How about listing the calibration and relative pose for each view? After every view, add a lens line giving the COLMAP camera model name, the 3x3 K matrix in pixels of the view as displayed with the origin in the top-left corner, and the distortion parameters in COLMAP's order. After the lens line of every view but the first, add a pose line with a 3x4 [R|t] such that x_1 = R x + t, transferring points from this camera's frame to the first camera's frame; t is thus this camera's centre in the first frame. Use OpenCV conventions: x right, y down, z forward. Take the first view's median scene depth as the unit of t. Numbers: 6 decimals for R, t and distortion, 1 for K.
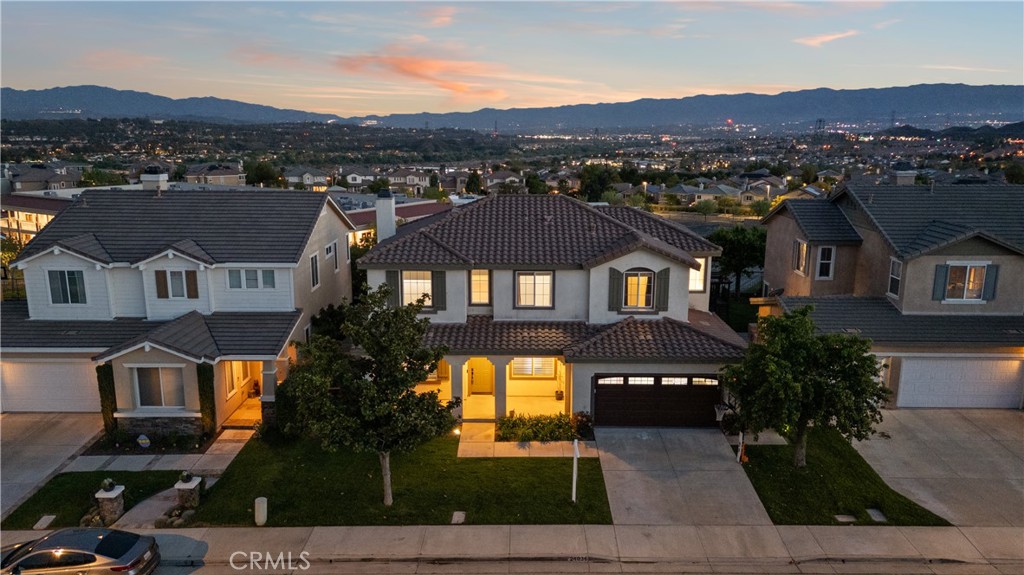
lens RADIAL K [[749.3, 0, 515.3], [0, 749.3, 289.3], [0, 0, 1]] dist [0.078943, -0.078622]
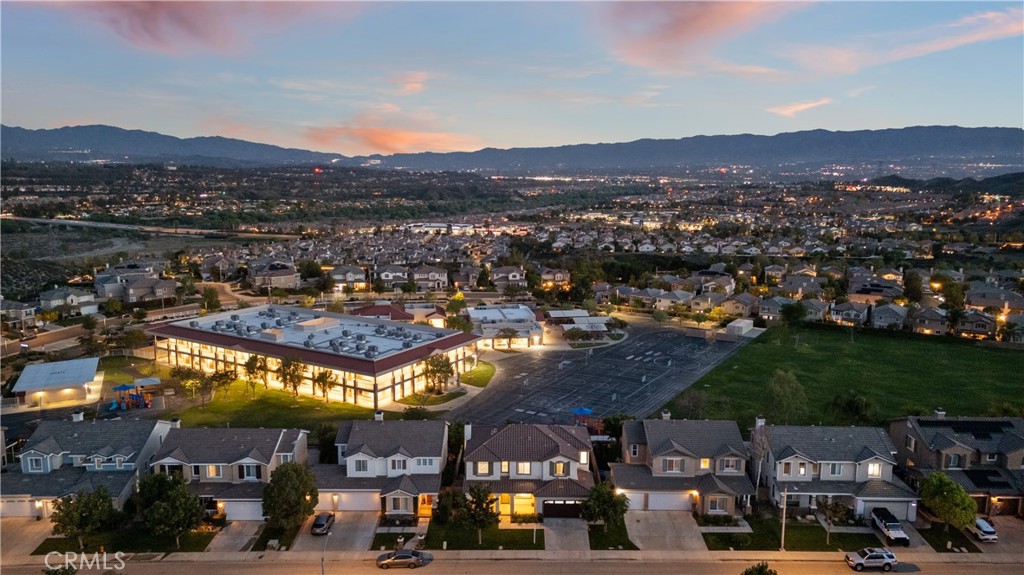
lens RADIAL K [[749.3, 0, 515.3], [0, 749.3, 289.3], [0, 0, 1]] dist [0.078943, -0.078622]
pose [[0.999995, 0.002659, -0.001481, -0.005341], [-0.002727, 0.998850, -0.047865, -0.547893], [0.001352, 0.047869, 0.998853, -1.926230]]
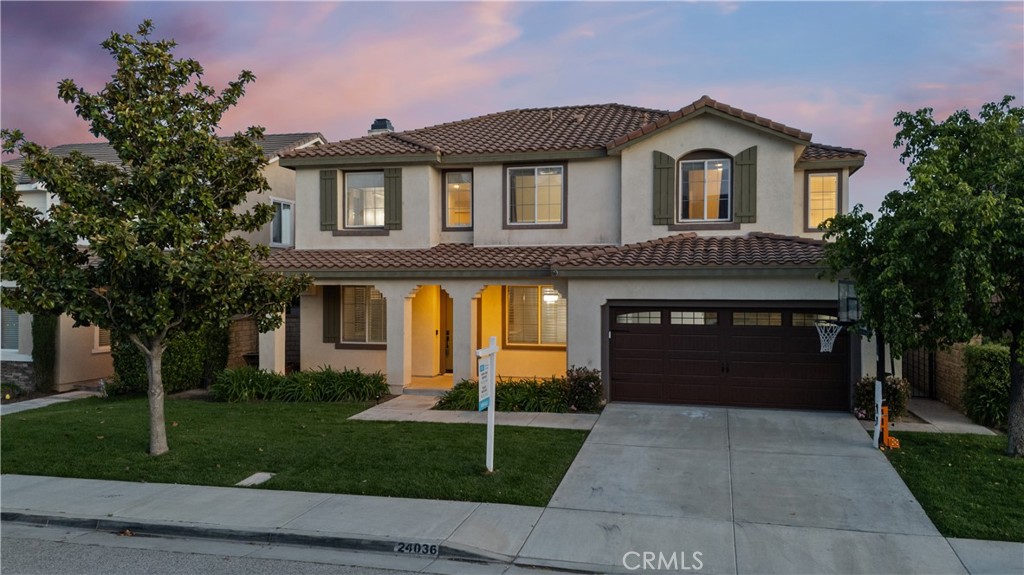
lens RADIAL K [[761.6, 0, 515.2], [0, 761.6, 285.7], [0, 0, 1]] dist [0.065014, -0.062139]
pose [[0.968396, -0.001029, -0.249414, 0.169937], [-0.052236, 0.976978, -0.206848, 0.208869], [0.243885, 0.213340, 0.946048, 0.403507]]
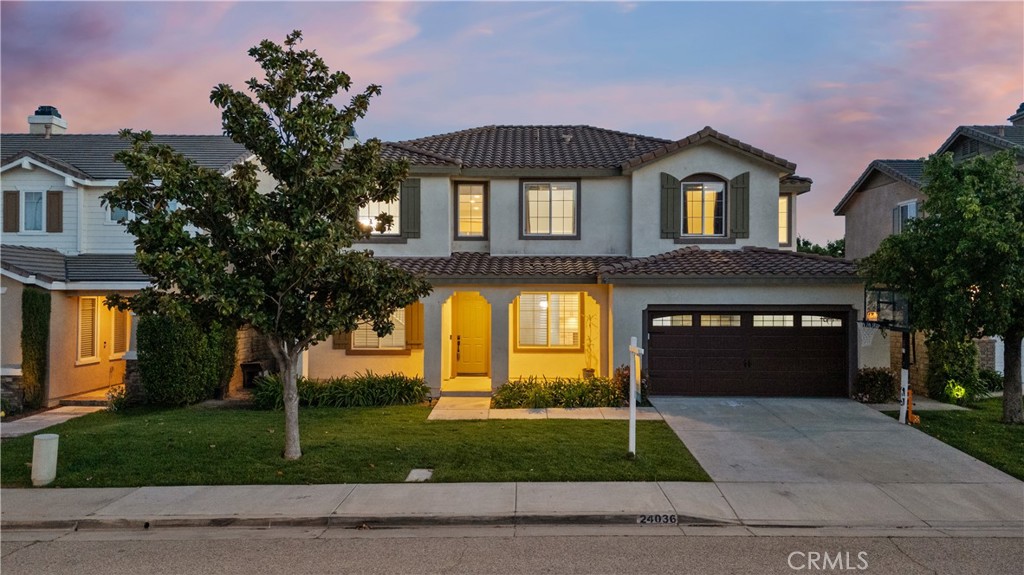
lens RADIAL K [[761.6, 0, 515.2], [0, 761.6, 285.7], [0, 0, 1]] dist [0.065014, -0.062139]
pose [[0.999994, -0.000795, -0.003398, -0.004237], [0.000014, 0.974629, -0.223828, 0.223978], [0.003490, 0.223826, 0.974623, 0.339353]]
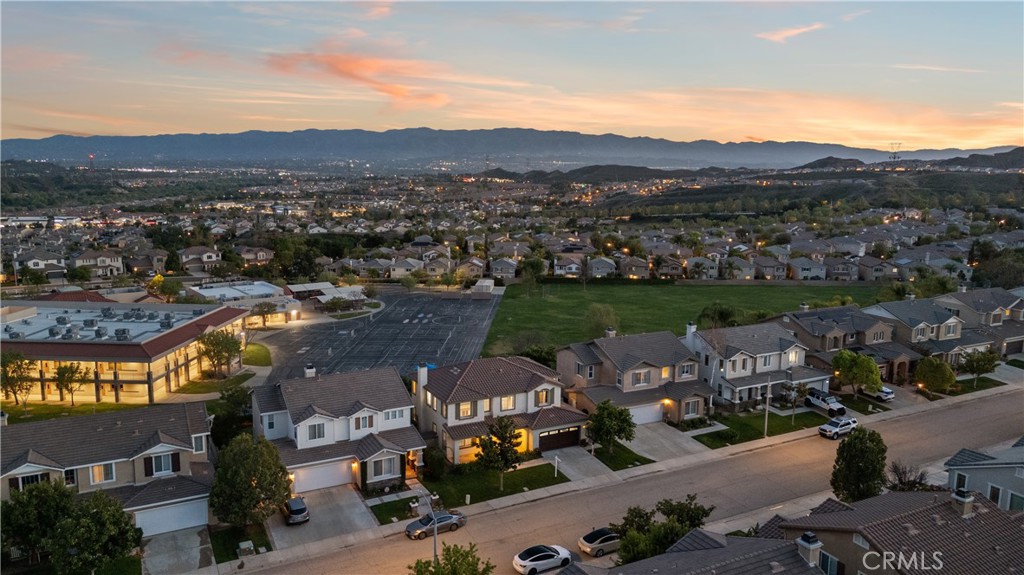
lens RADIAL K [[749.3, 0, 515.3], [0, 749.3, 289.3], [0, 0, 1]] dist [0.078943, -0.078622]
pose [[0.880446, -0.070108, 0.468934, -1.112512], [0.089727, 0.995774, -0.019593, -0.328940], [-0.465578, 0.059326, 0.883016, -1.266956]]
